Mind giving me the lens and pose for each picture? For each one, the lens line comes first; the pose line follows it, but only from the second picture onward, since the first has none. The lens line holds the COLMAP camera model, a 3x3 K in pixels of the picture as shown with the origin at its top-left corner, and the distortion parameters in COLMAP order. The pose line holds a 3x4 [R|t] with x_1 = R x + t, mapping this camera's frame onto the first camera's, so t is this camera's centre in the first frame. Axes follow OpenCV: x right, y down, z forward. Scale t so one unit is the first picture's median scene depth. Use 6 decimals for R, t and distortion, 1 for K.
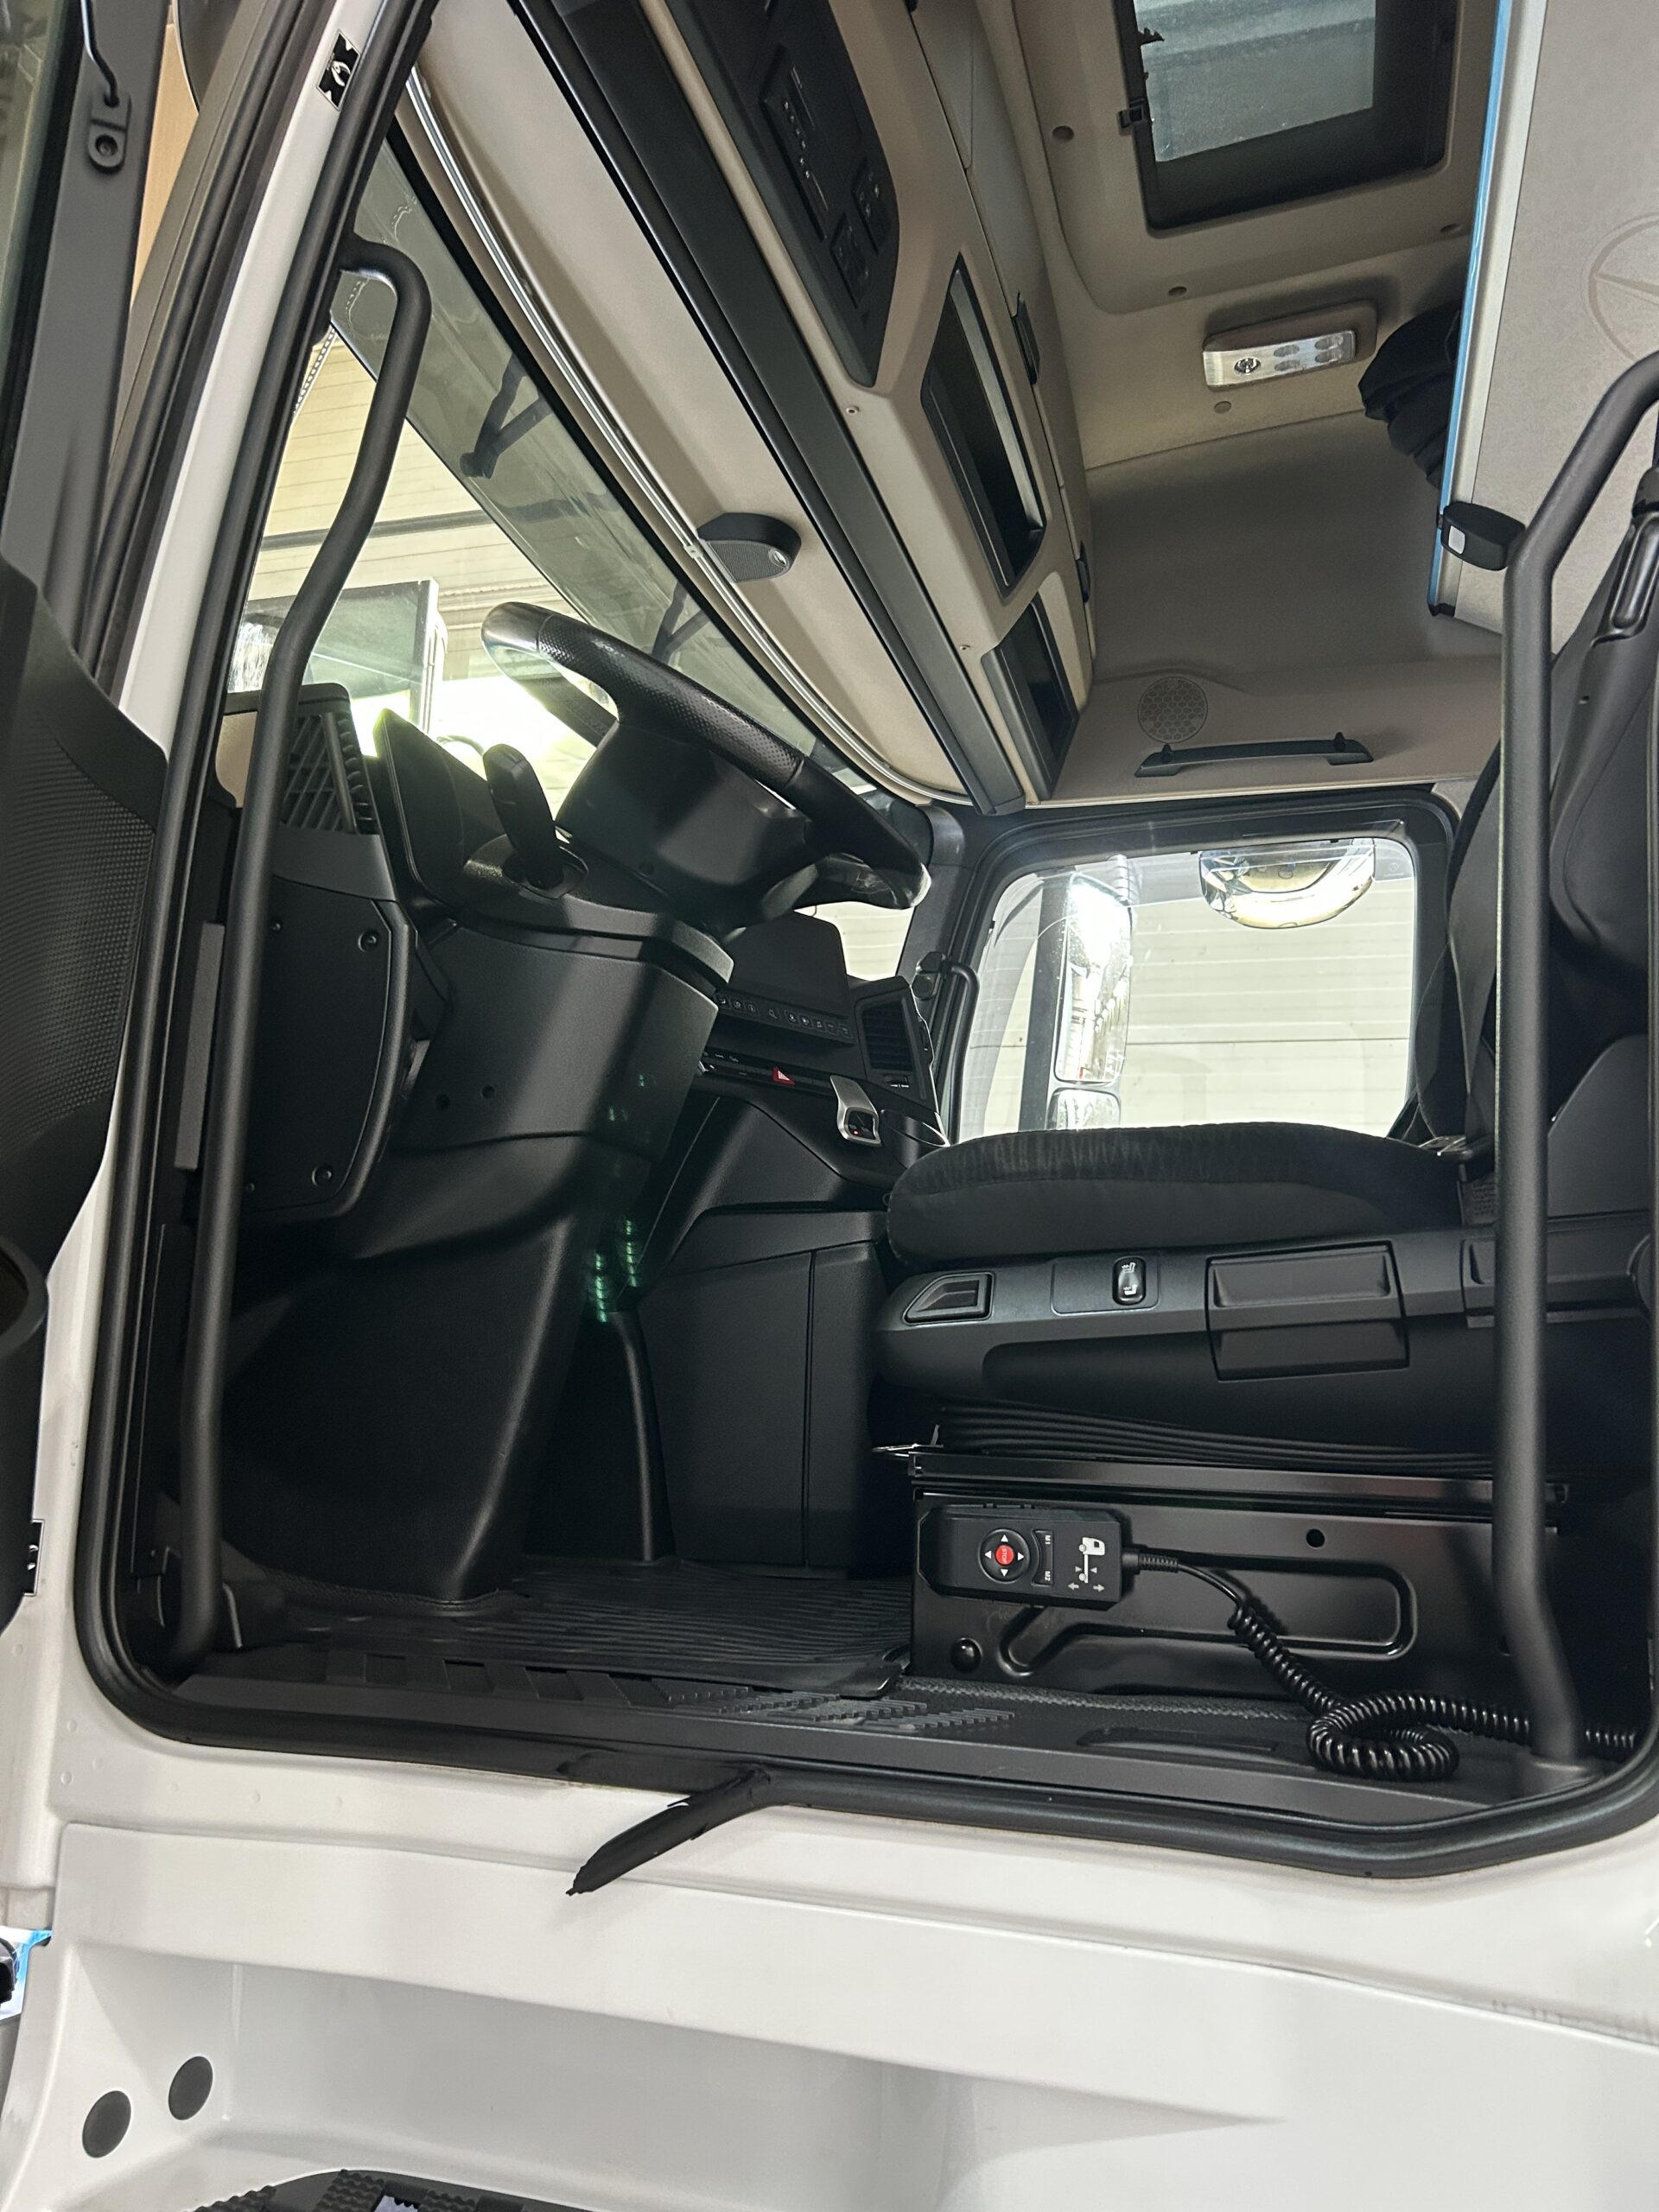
lens RADIAL K [[1667.3, 0, 829.5], [0, 1667.3, 1106.0], [0, 0, 1]] dist [0.006097, 0.004666]
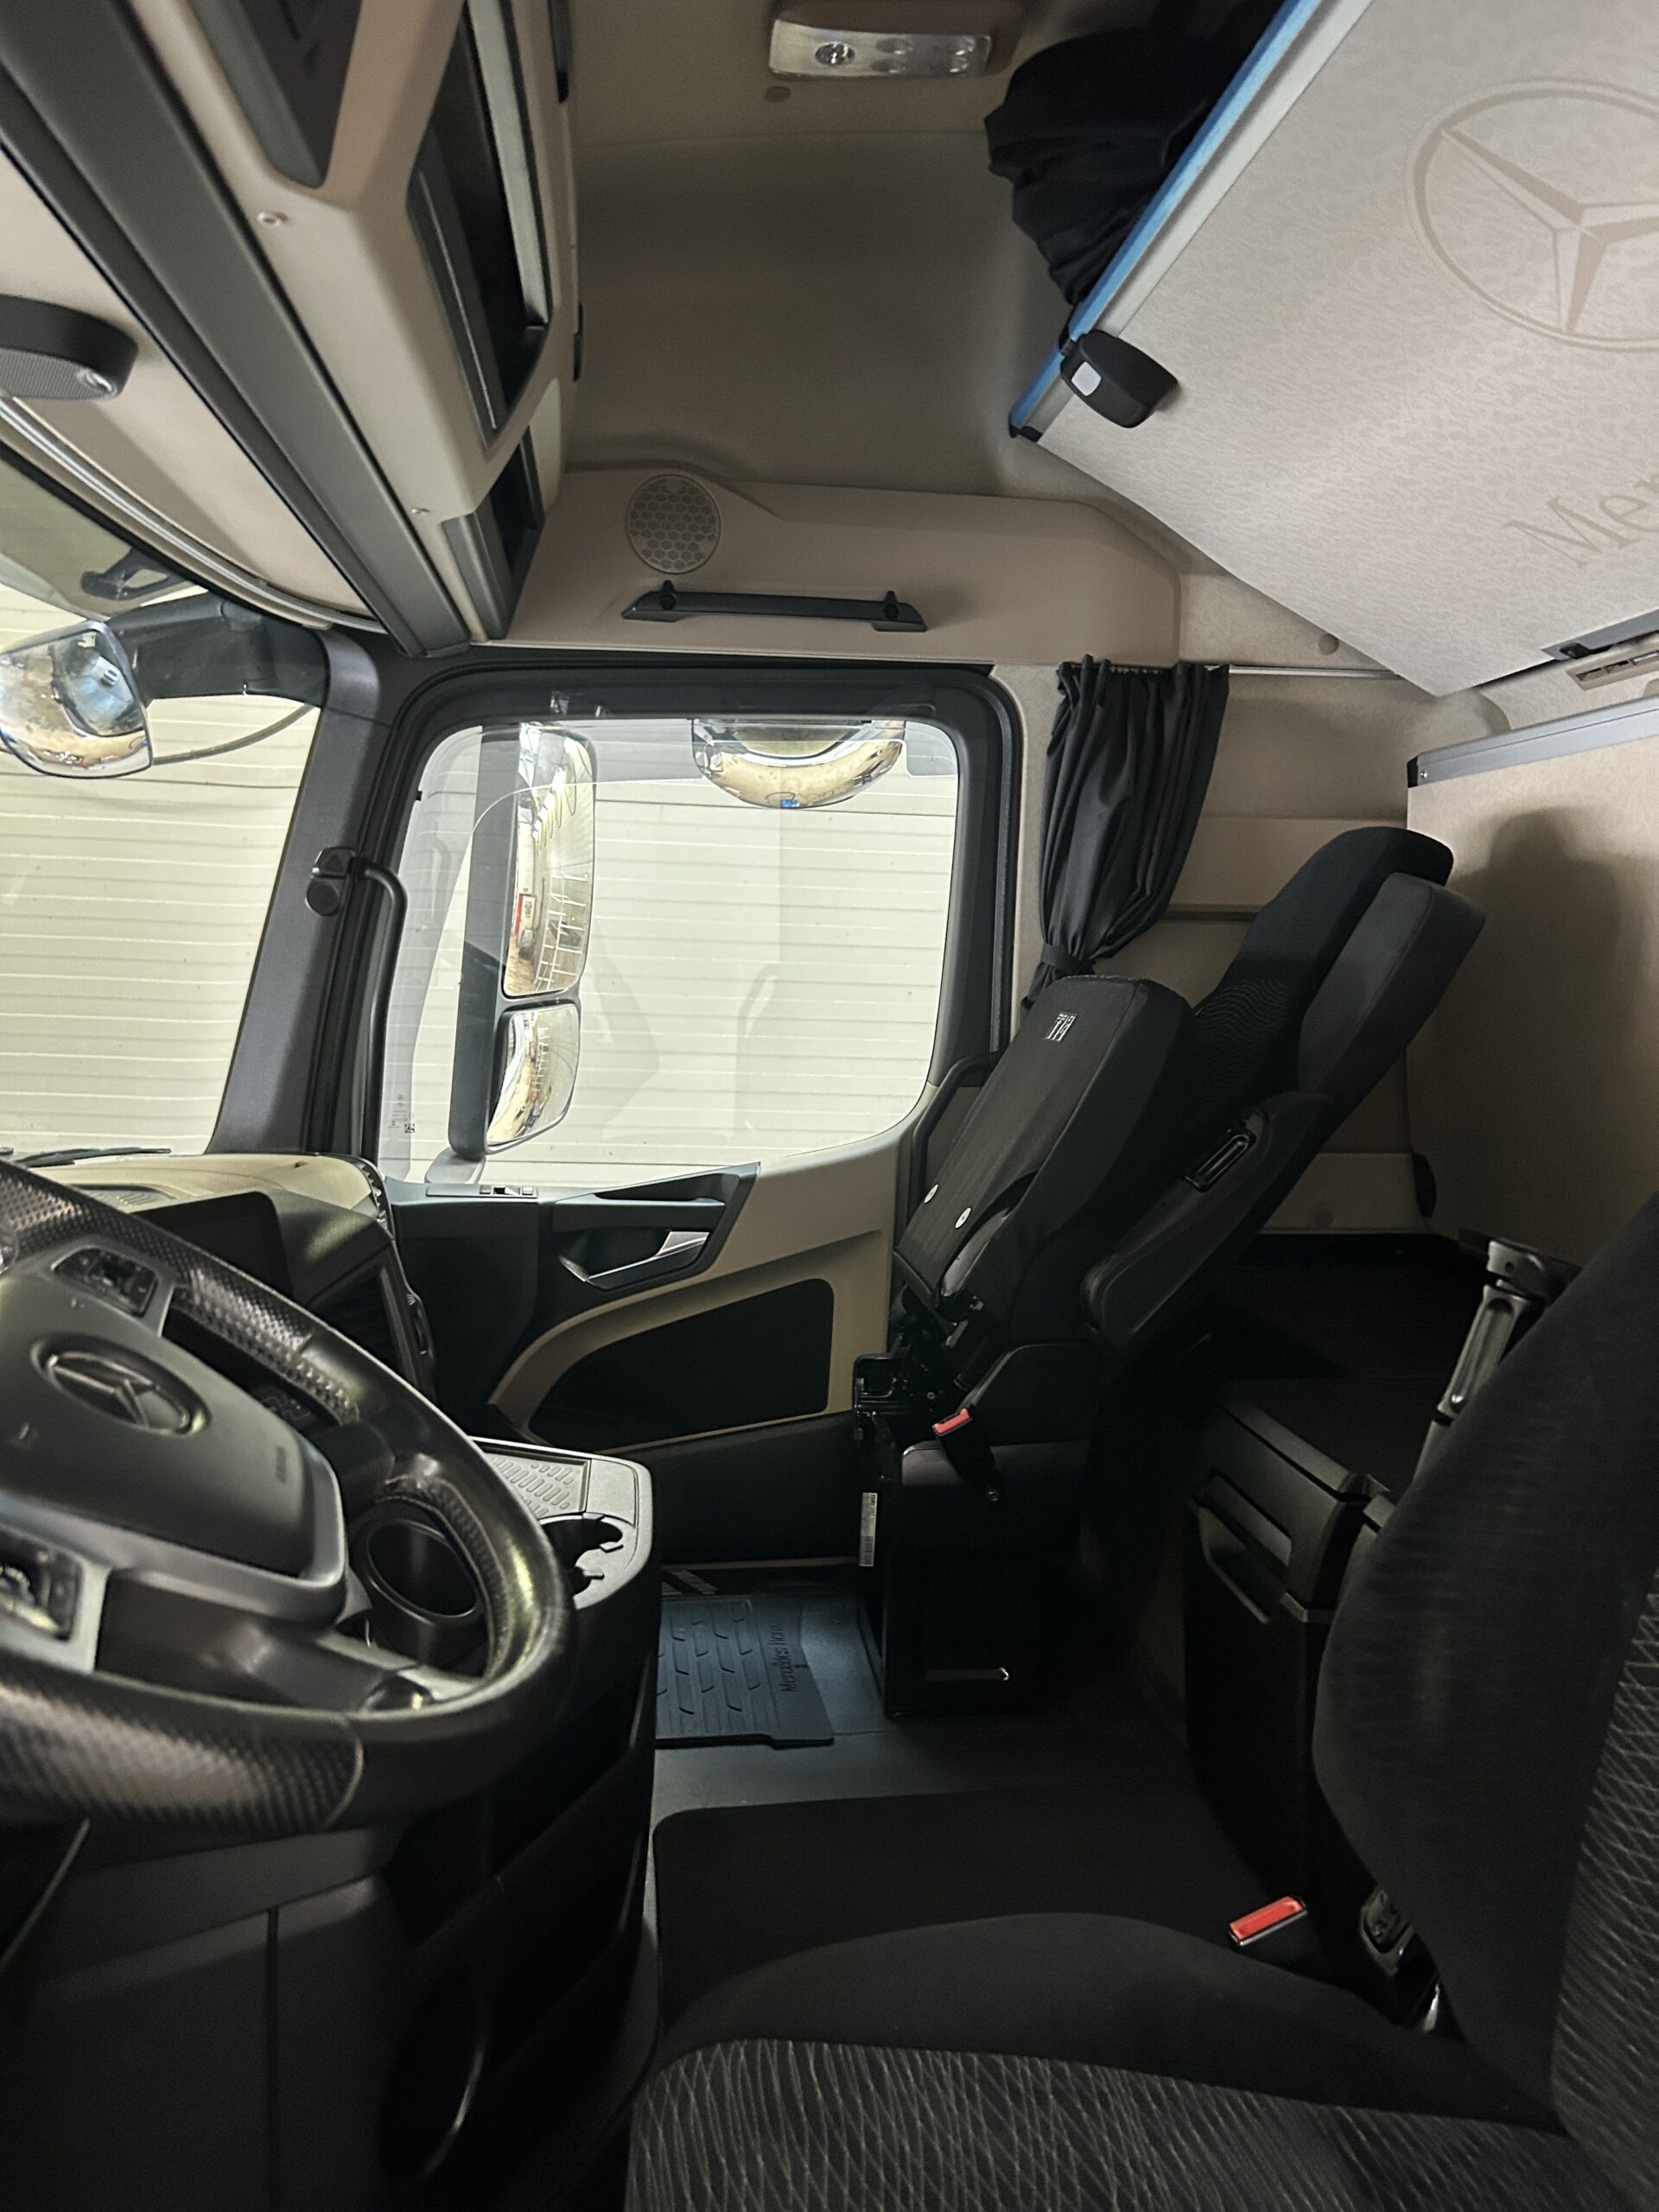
lens RADIAL K [[1678.7, 0, 818.4], [0, 1678.7, 1115.1], [0, 0, 1]] dist [0.076181, -0.099103]
pose [[0.927312, -0.045631, 0.371497, -0.023493], [-0.051825, 0.967327, 0.248179, -0.193948], [-0.370684, -0.249392, 0.894649, 0.280540]]
